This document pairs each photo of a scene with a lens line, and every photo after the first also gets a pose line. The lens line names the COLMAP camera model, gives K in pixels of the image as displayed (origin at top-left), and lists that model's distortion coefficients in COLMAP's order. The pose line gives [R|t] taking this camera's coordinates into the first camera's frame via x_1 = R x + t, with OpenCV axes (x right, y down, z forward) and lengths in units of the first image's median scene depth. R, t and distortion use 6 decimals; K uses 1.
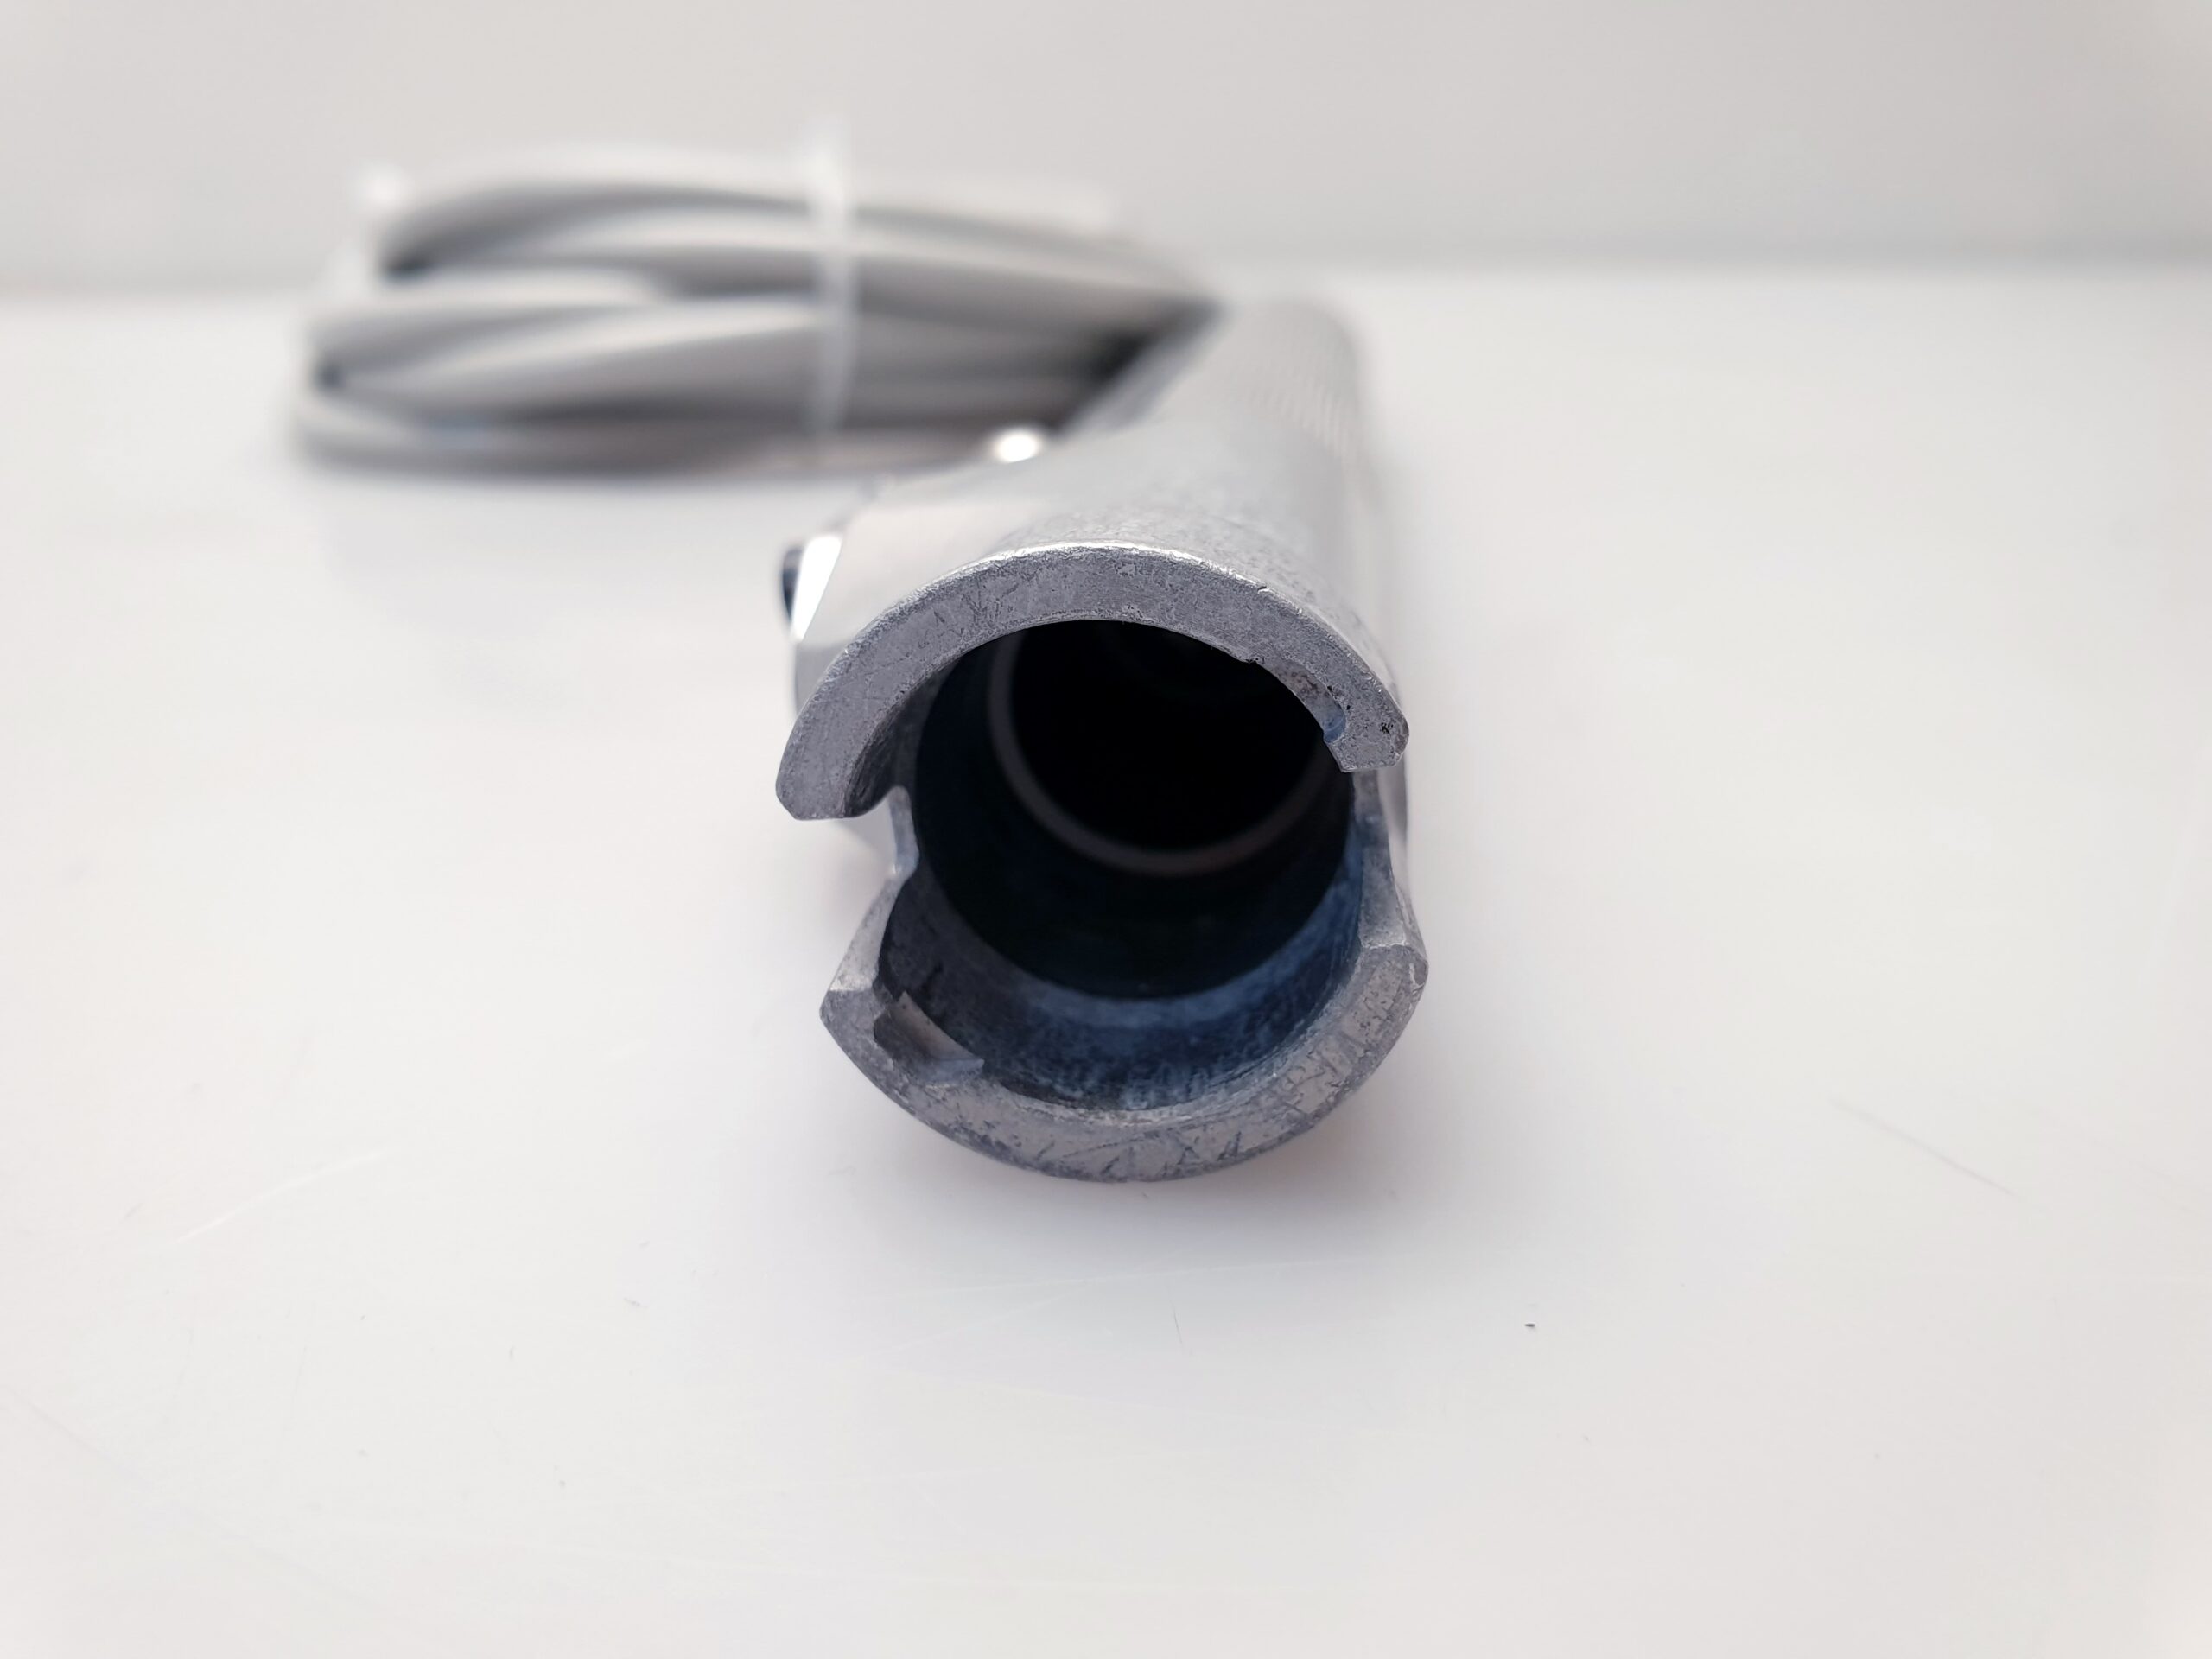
lens RADIAL K [[1856.7, 0, 1108.5], [0, 1856.7, 821.3], [0, 0, 1]] dist [0.005583, -0.003406]
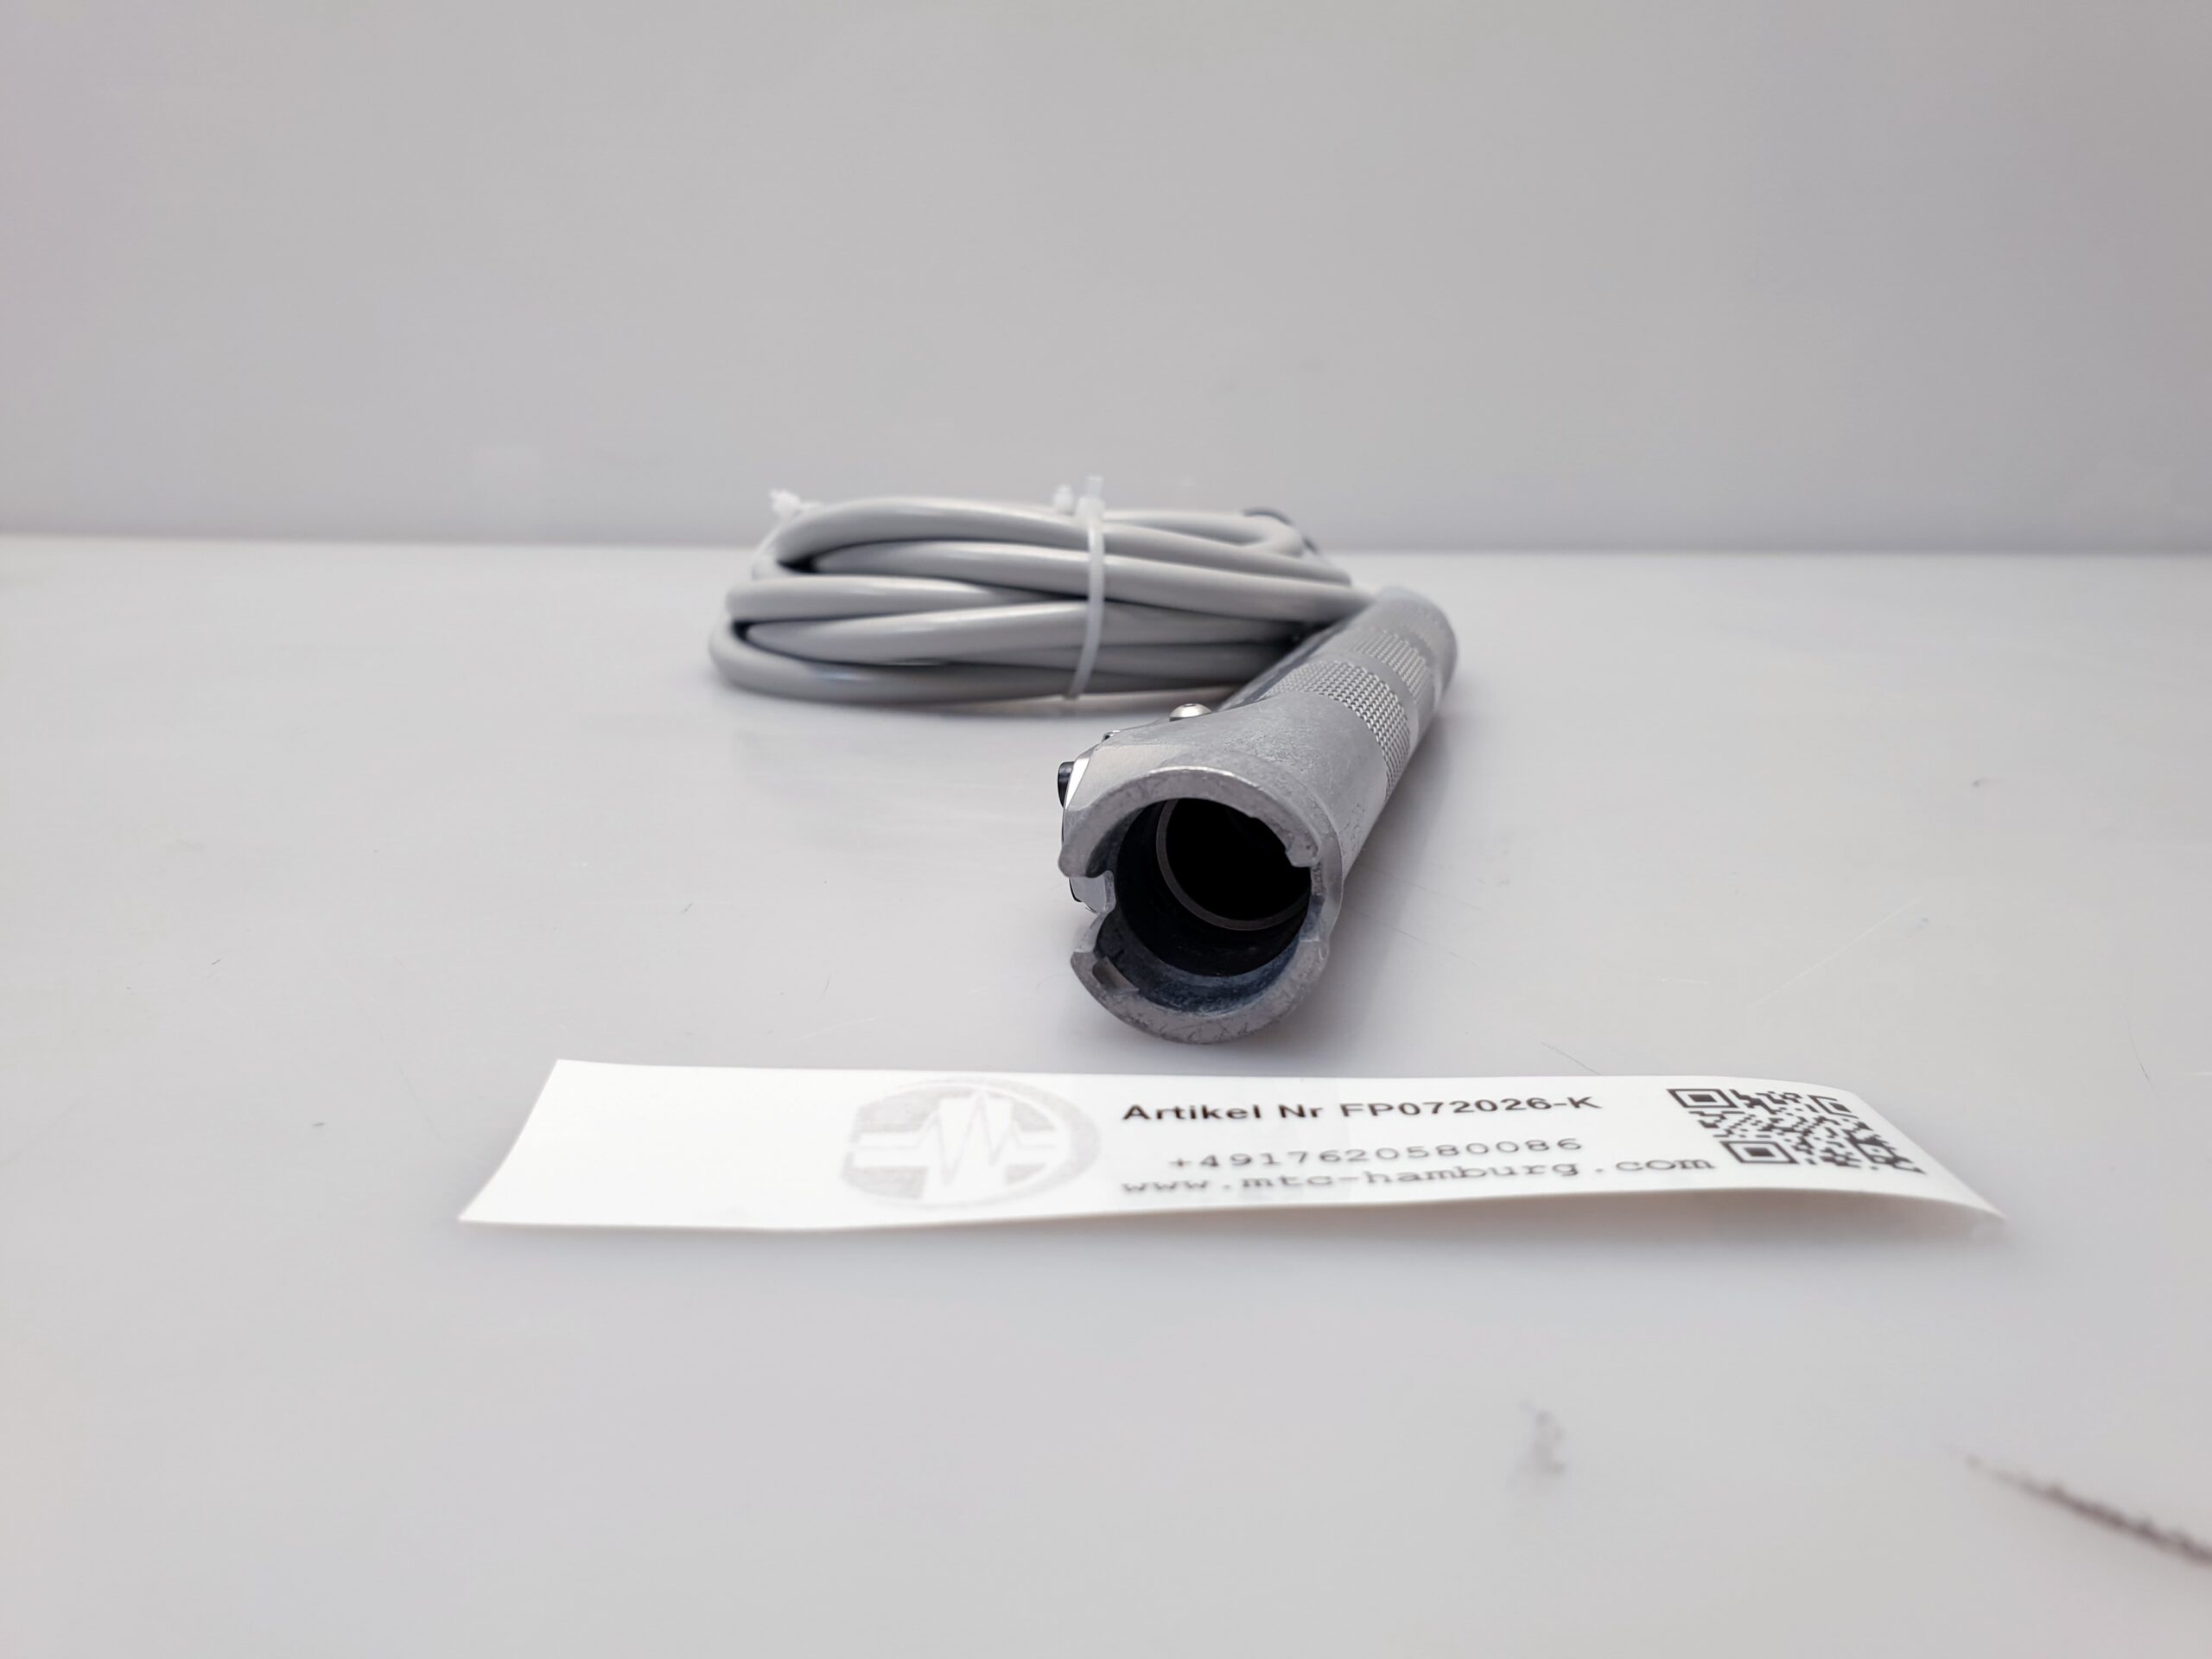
lens RADIAL K [[1856.7, 0, 1104.9], [0, 1856.7, 825.2], [0, 0, 1]] dist [0.005583, -0.003406]
pose [[0.990836, 0.042105, -0.128341, 0.176973], [-0.056398, 0.992347, -0.109851, 0.183240], [0.122734, 0.116083, 0.985627, -1.287472]]
